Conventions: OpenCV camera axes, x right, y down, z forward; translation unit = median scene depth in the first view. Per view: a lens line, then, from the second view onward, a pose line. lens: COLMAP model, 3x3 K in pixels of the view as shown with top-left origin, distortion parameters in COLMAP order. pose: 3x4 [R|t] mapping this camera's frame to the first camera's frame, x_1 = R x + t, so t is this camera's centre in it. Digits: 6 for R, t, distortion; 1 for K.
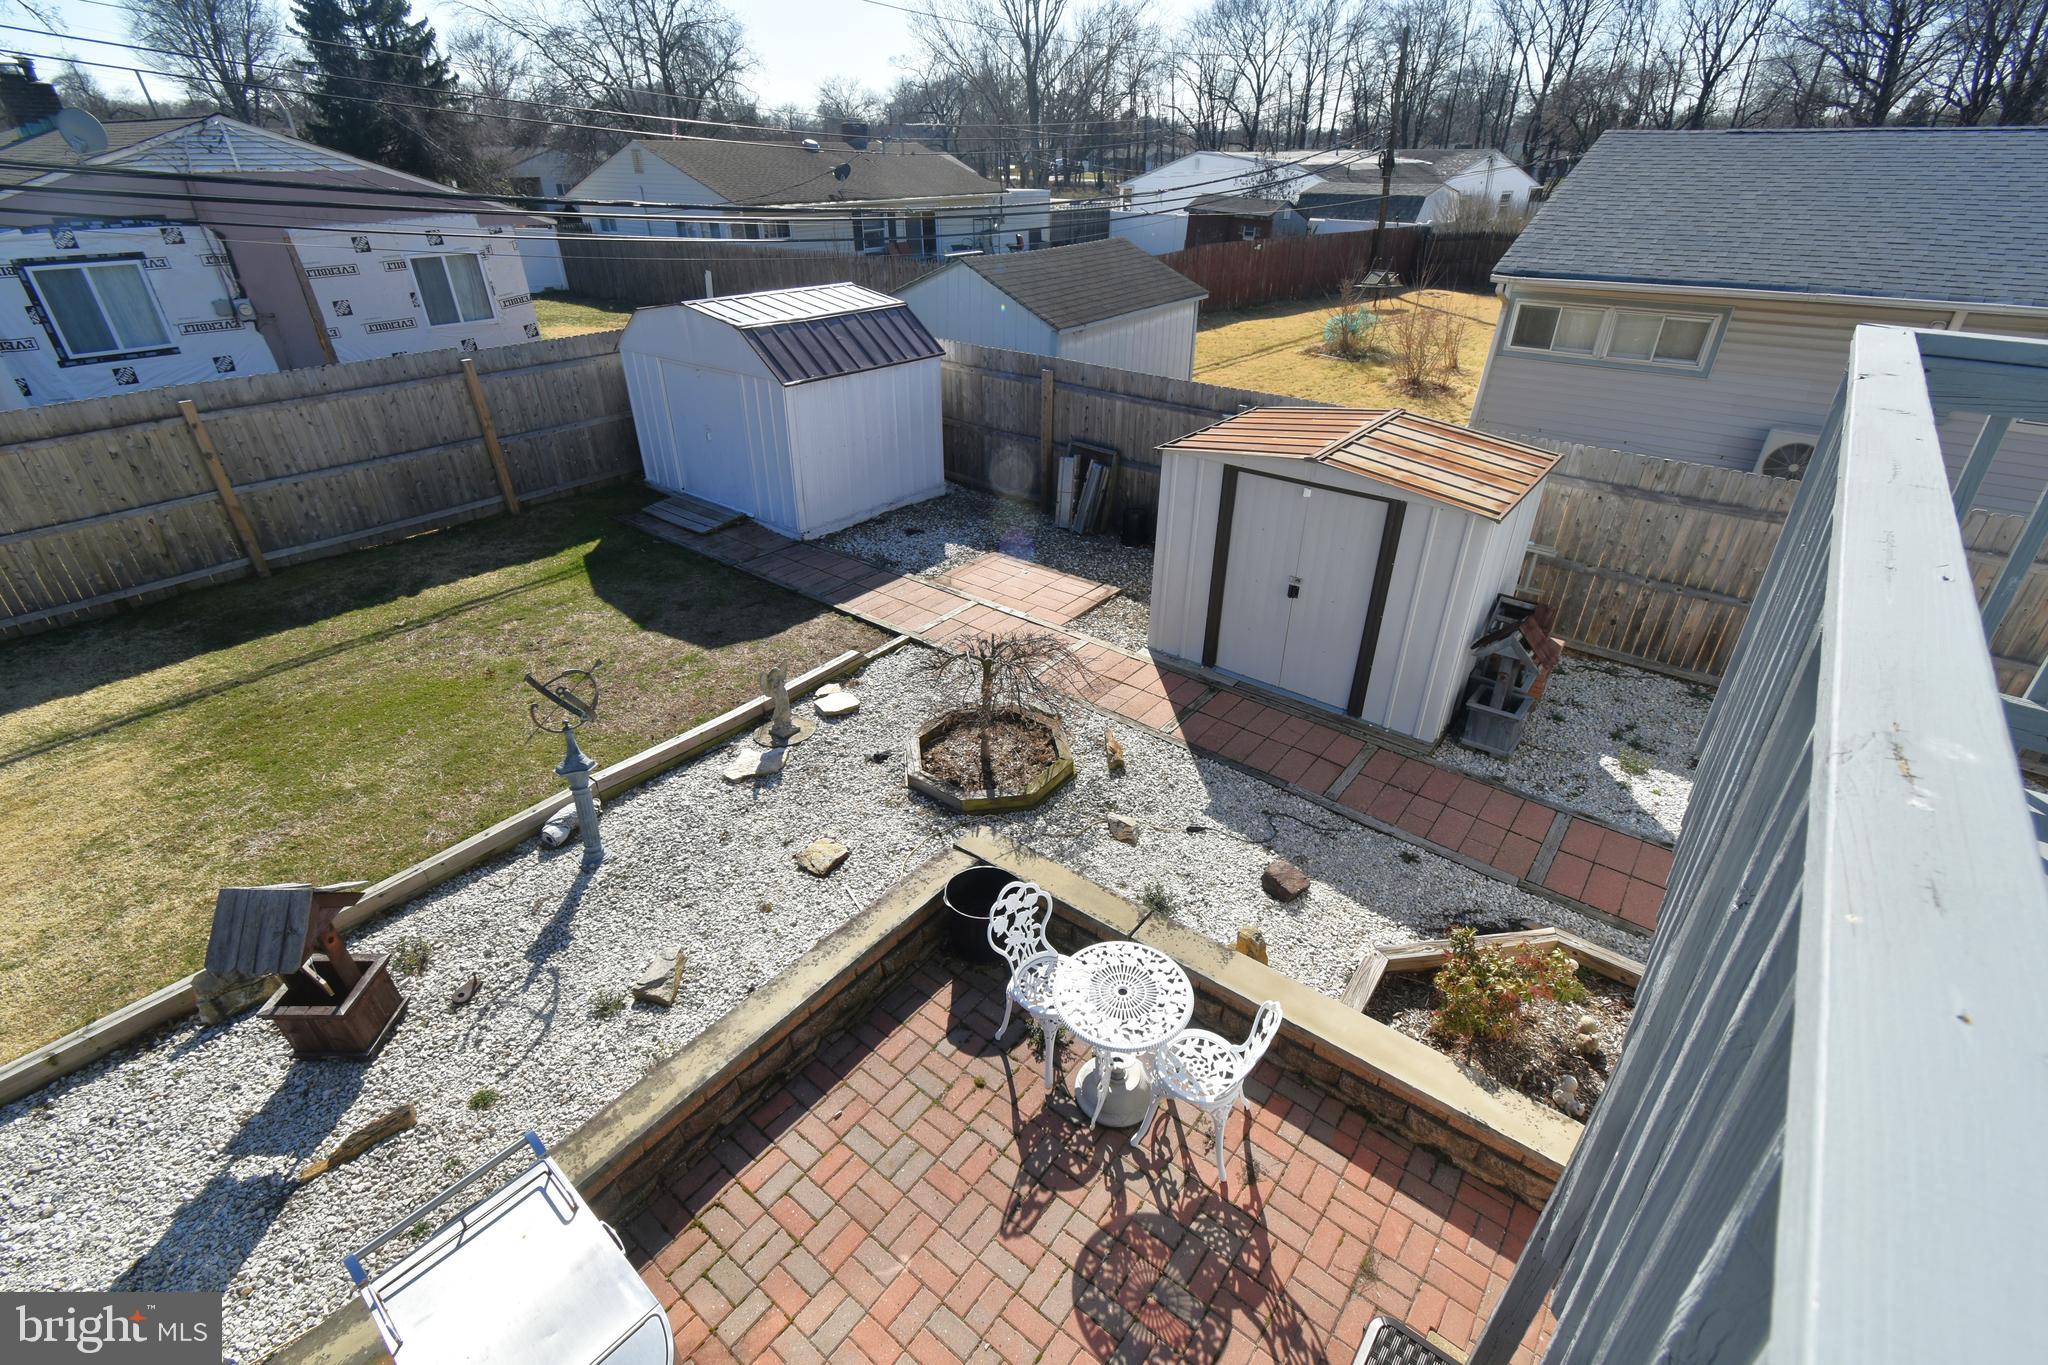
lens RADIAL K [[924.9, 0, 1024.0], [0, 924.9, 682.5], [0, 0, 1]] dist [0.004447, 0.000705]
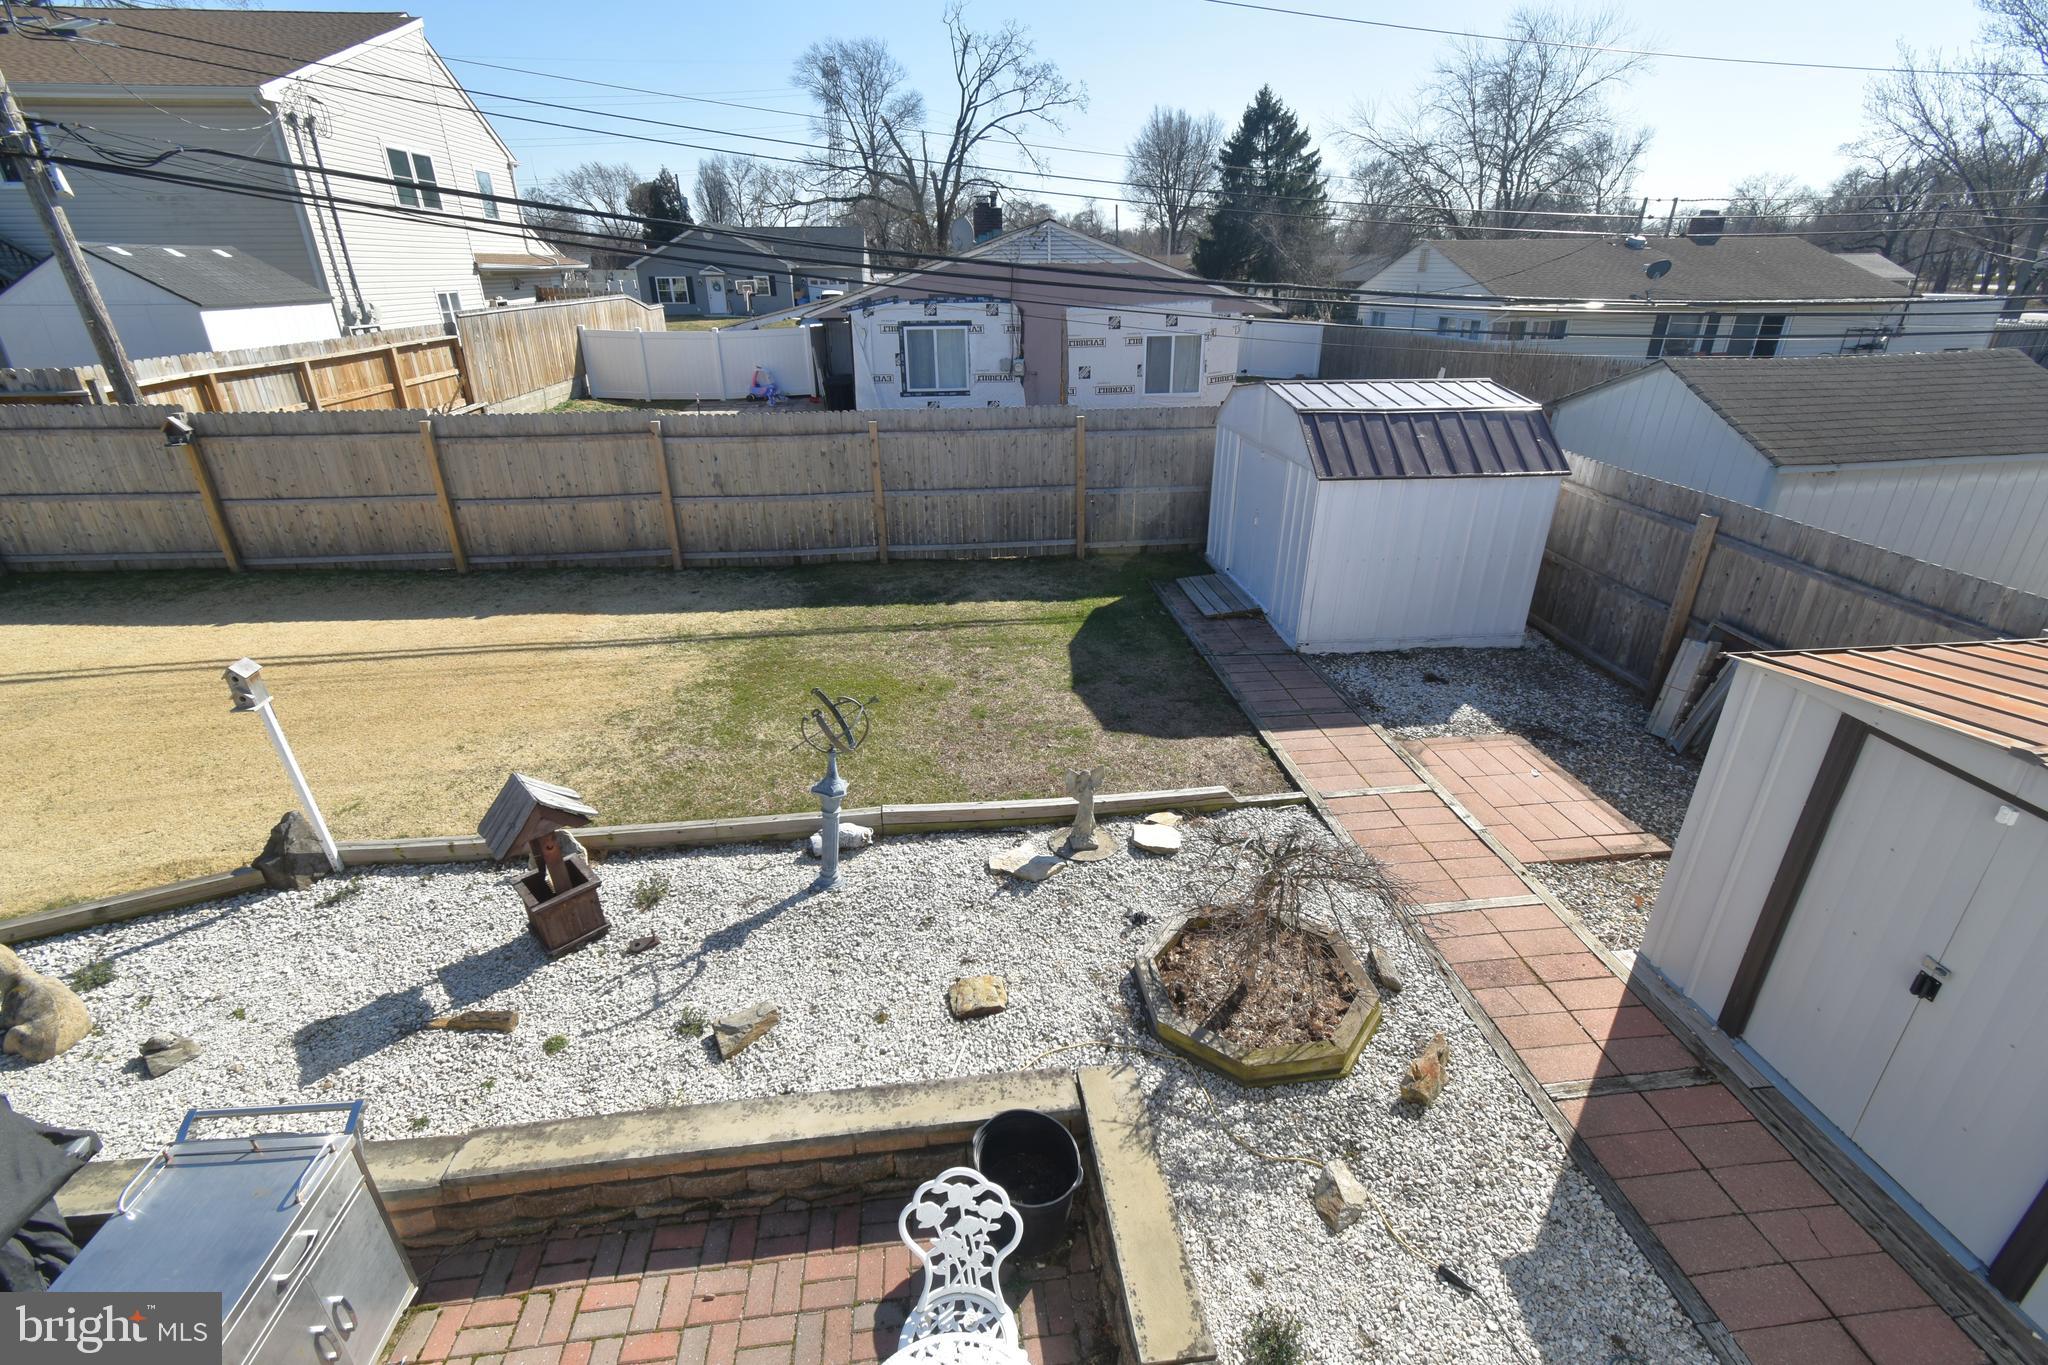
lens RADIAL K [[924.9, 0, 1024.0], [0, 924.9, 682.5], [0, 0, 1]] dist [0.004447, 0.000705]
pose [[0.706699, 0.288429, -0.646054, 0.184182], [-0.347681, 0.936845, 0.037934, -0.084623], [0.616194, 0.197813, 0.762348, 0.219592]]
